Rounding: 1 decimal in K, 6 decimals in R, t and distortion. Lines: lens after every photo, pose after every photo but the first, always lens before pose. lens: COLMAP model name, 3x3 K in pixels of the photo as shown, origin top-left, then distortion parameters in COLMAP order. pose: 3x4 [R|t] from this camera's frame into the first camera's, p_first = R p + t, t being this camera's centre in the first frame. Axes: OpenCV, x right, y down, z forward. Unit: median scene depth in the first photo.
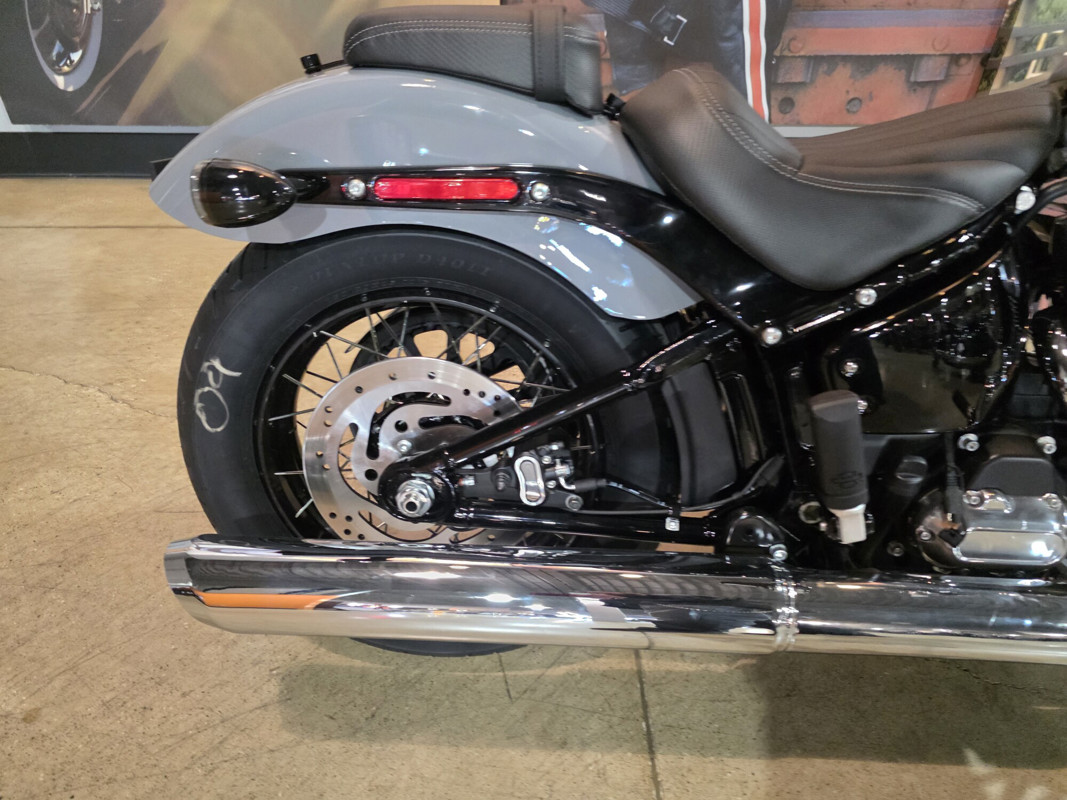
lens RADIAL K [[734.0, 0, 548.7], [0, 734.0, 409.7], [0, 0, 1]] dist [0.035896, -0.037133]
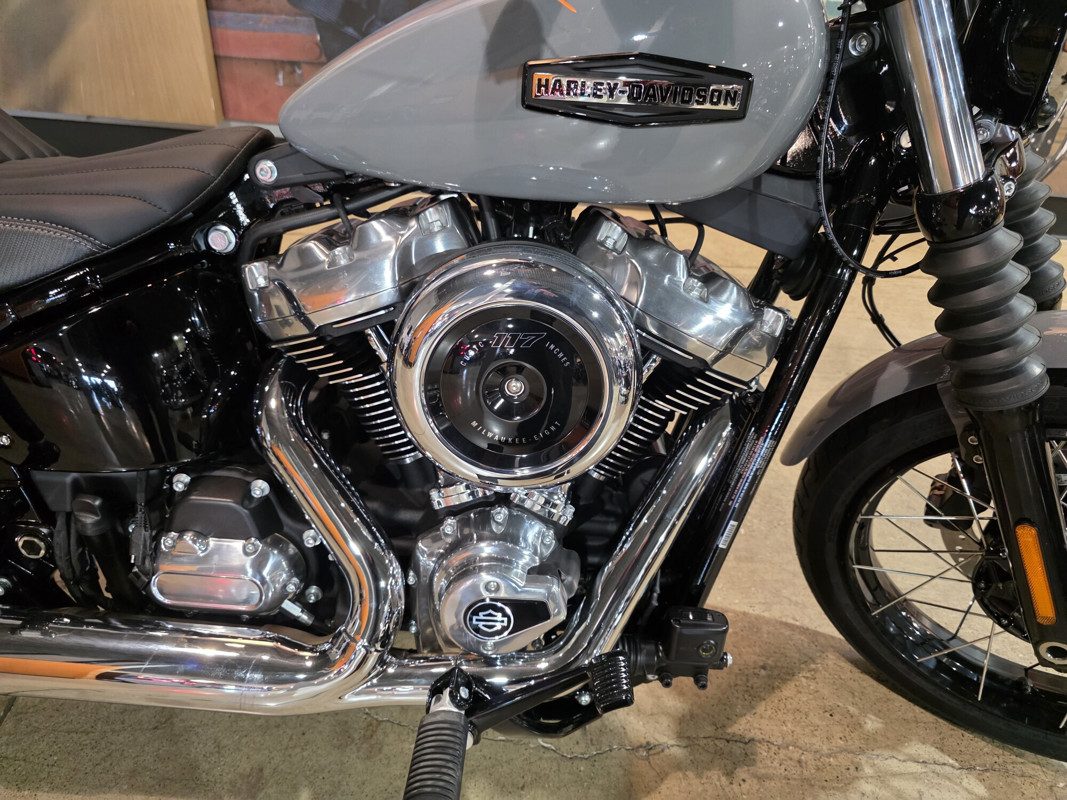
lens RADIAL K [[726.0, 0, 527.8], [0, 726.0, 413.6], [0, 0, 1]] dist [0.027766, -0.031612]
pose [[0.996678, 0.053180, 0.061690, 0.774112], [-0.053449, 0.998567, 0.002723, -0.059441], [-0.061457, -0.006011, 0.998092, 0.013395]]
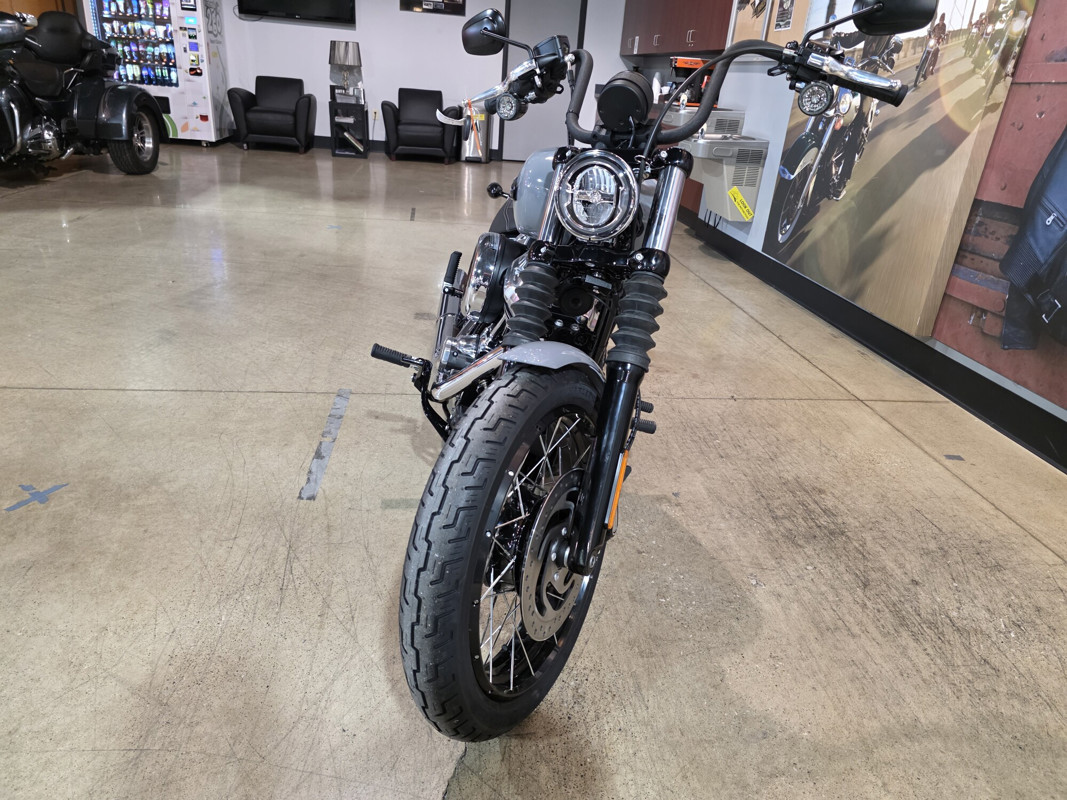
lens RADIAL K [[713.2, 0, 551.1], [0, 713.2, 400.2], [0, 0, 1]] dist [0.033997, -0.034355]
pose [[0.131627, 0.403698, -0.905374, 2.623575], [-0.662536, 0.715196, 0.222577, -0.384586], [0.737374, 0.570546, 0.361604, 0.318946]]
